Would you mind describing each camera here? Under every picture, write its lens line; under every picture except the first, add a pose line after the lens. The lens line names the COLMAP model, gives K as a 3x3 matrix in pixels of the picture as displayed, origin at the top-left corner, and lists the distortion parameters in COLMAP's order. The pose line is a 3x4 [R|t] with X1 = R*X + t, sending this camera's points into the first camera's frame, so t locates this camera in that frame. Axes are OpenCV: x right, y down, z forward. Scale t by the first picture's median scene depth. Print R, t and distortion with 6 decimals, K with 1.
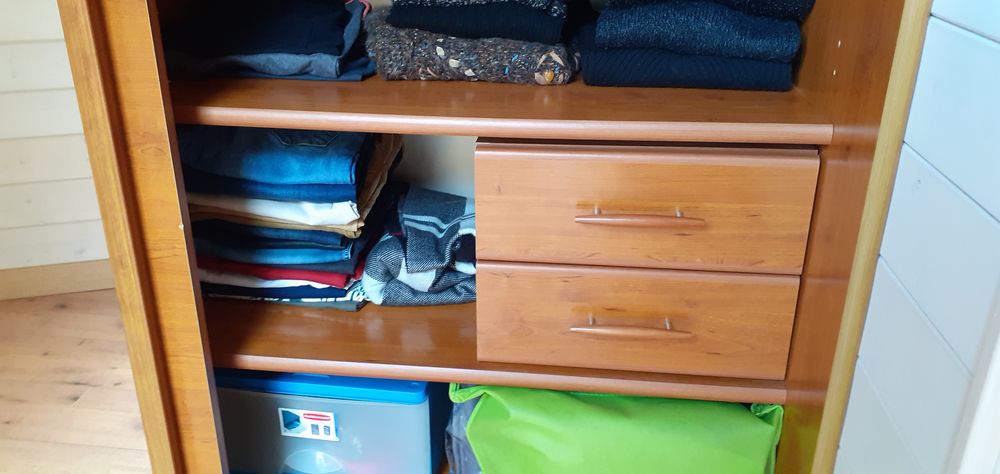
lens RADIAL K [[837.4, 0, 479.1], [0, 837.4, 229.9], [0, 0, 1]] dist [0.075397, -0.062555]
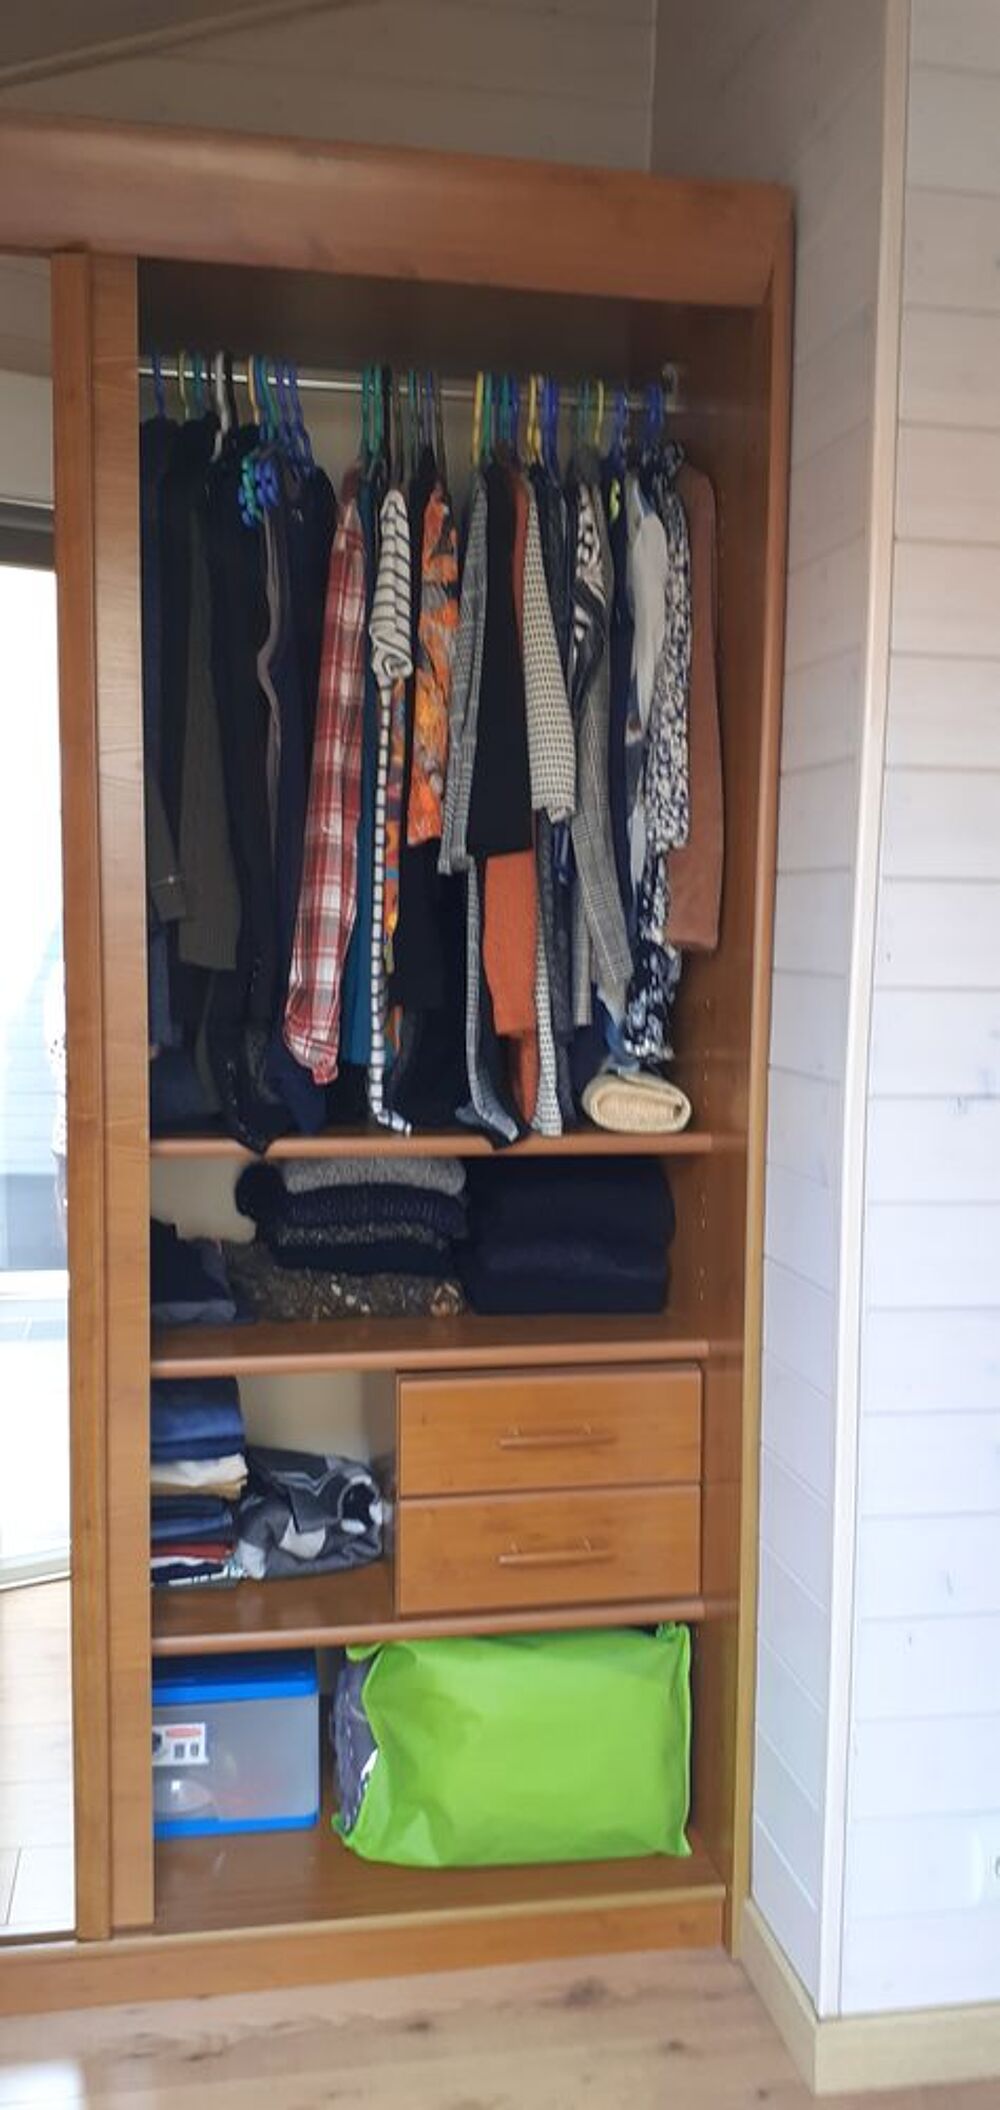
lens RADIAL K [[1766.9, 0, 495.2], [0, 1766.9, 1067.0], [0, 0, 1]] dist [0.075397, -0.062555]
pose [[0.947695, -0.008911, 0.319054, -0.499791], [0.106318, 0.951338, -0.289229, 0.152286], [-0.300951, 0.308021, 0.902525, -0.961836]]
